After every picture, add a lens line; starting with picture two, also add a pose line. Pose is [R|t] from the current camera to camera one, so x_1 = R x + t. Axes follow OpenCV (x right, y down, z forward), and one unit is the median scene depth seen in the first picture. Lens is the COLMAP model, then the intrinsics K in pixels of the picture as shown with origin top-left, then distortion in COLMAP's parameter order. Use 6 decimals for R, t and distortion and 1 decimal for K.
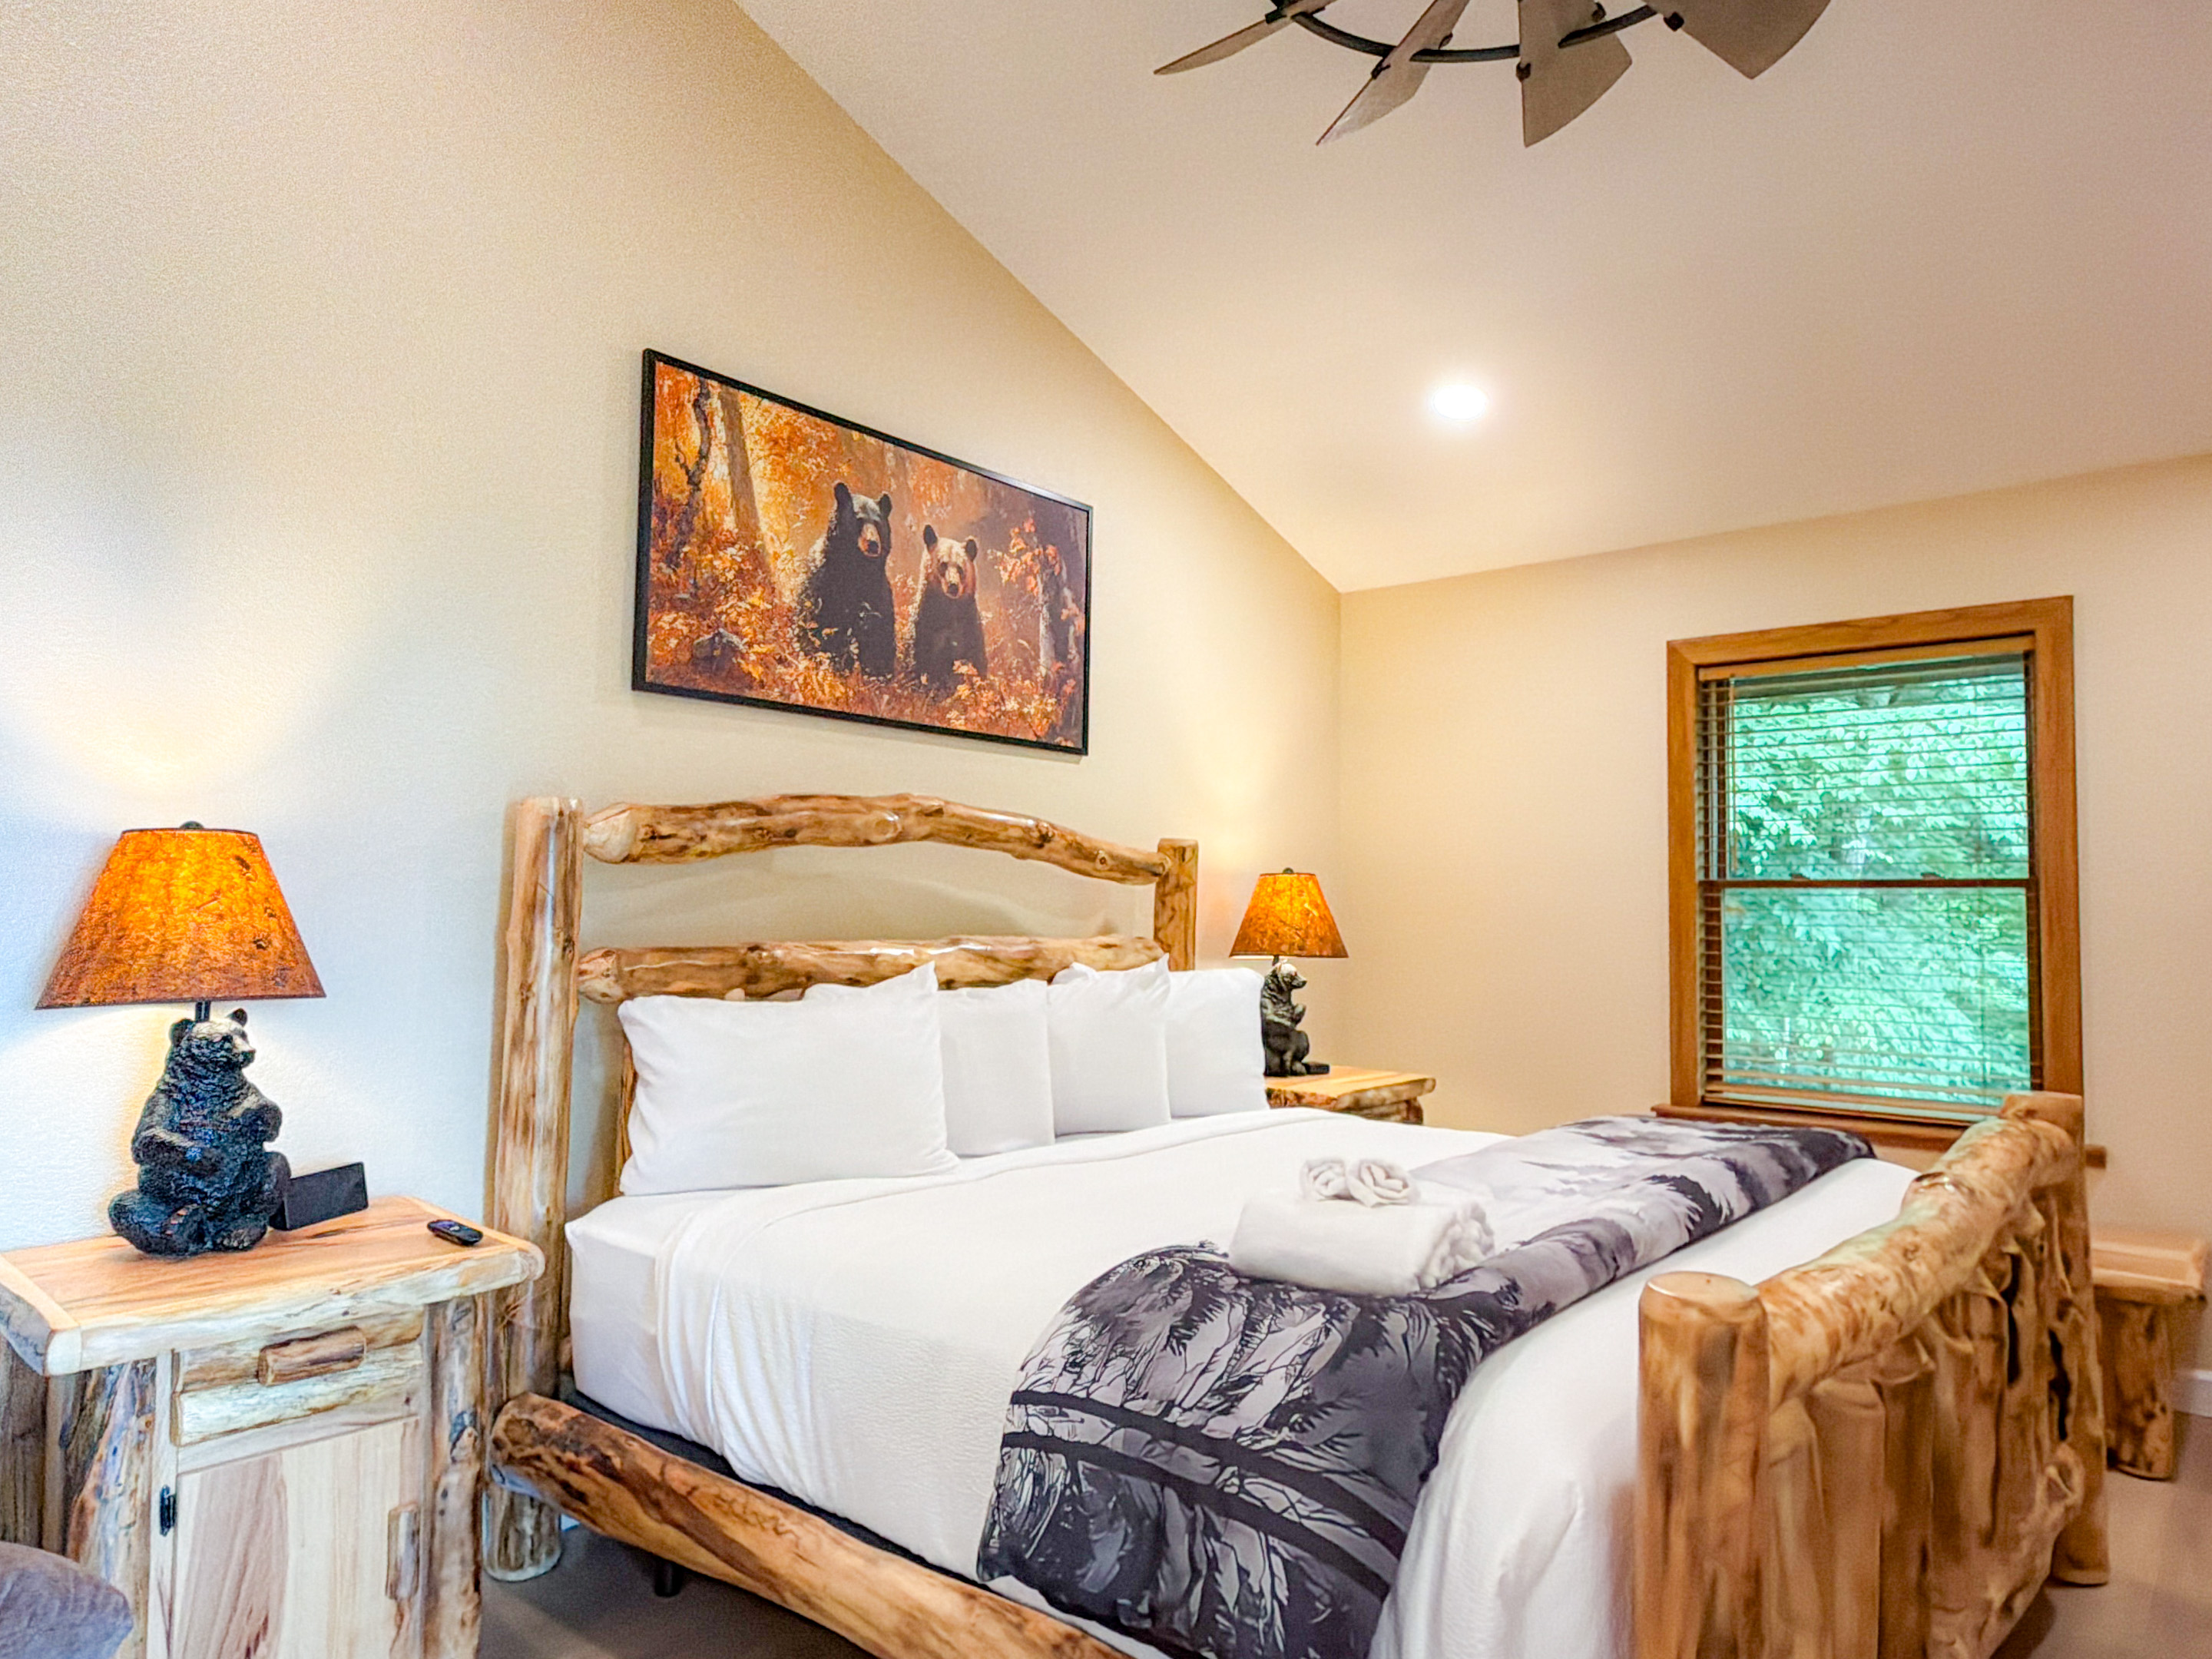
lens RADIAL K [[1364.1, 0, 1102.6], [0, 1364.1, 833.6], [0, 0, 1]] dist [-0.011199, 0.000330]
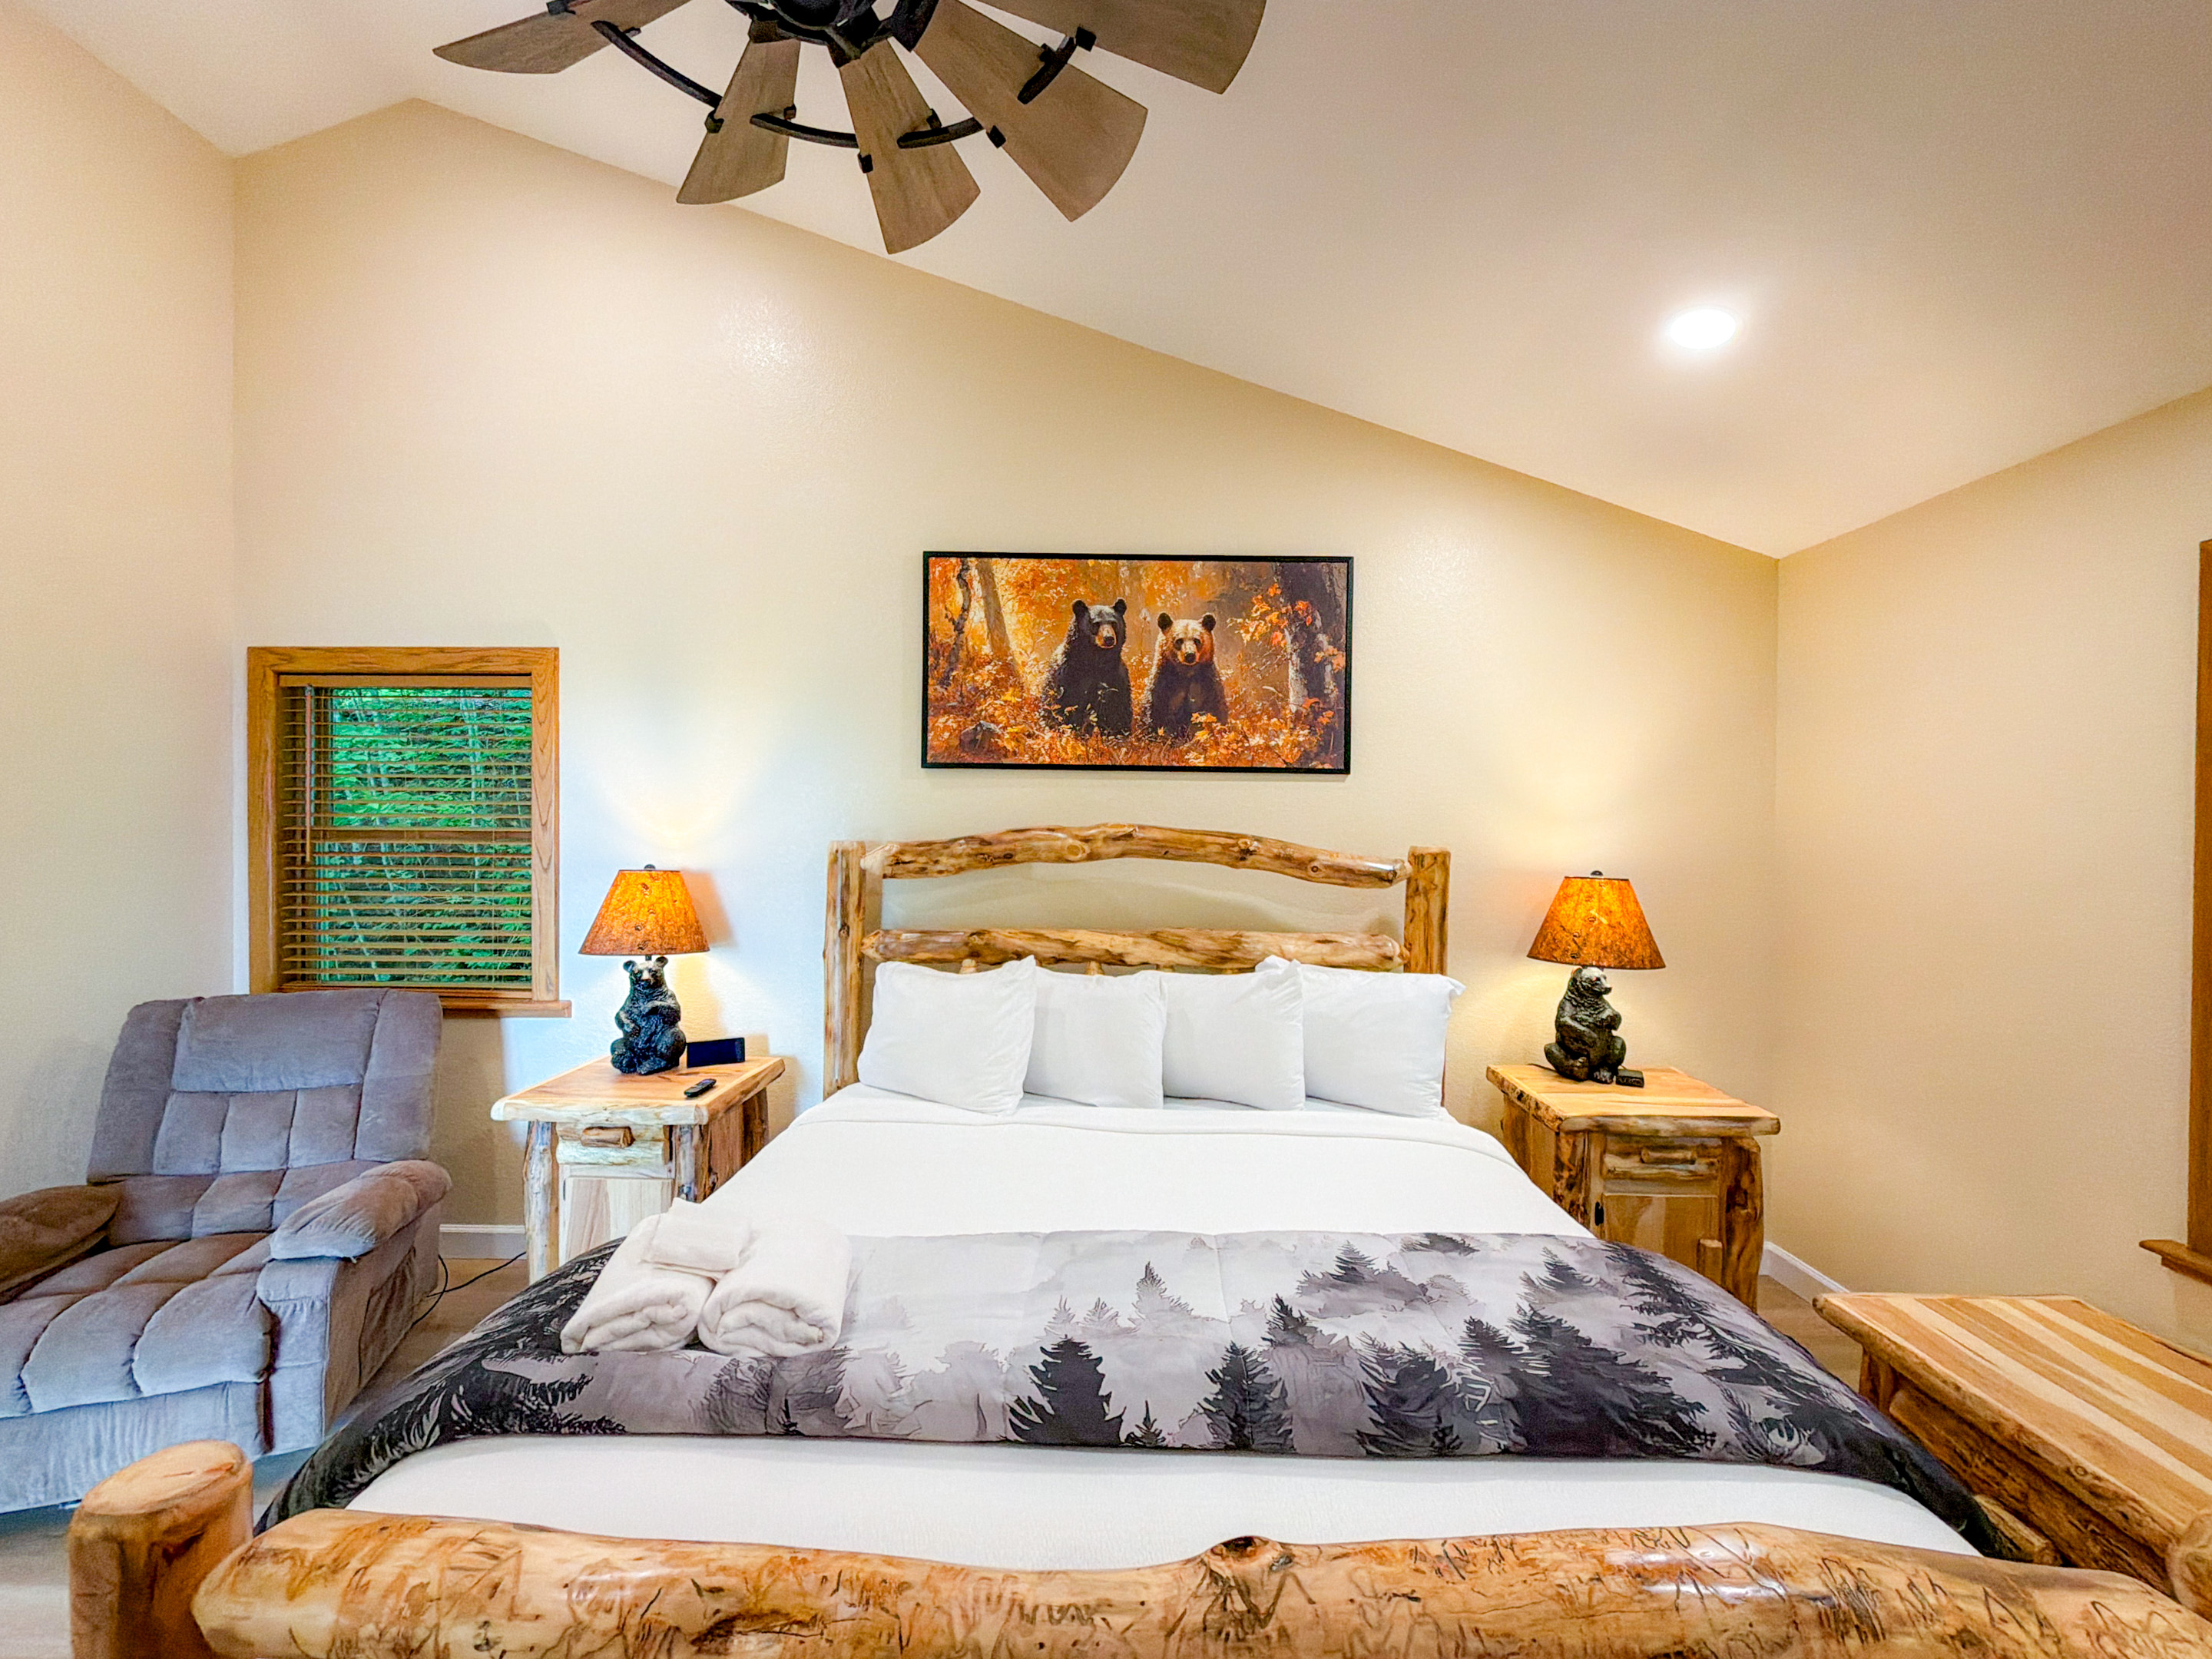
lens RADIAL K [[891.1, 0, 1099.6], [0, 891.1, 830.6], [0, 0, 1]] dist [-0.005706, 0.000610]
pose [[0.643436, -0.004234, -0.765489, 0.518735], [0.037953, 0.998931, 0.026376, -0.044938], [0.764559, -0.046024, 0.642909, 0.417172]]
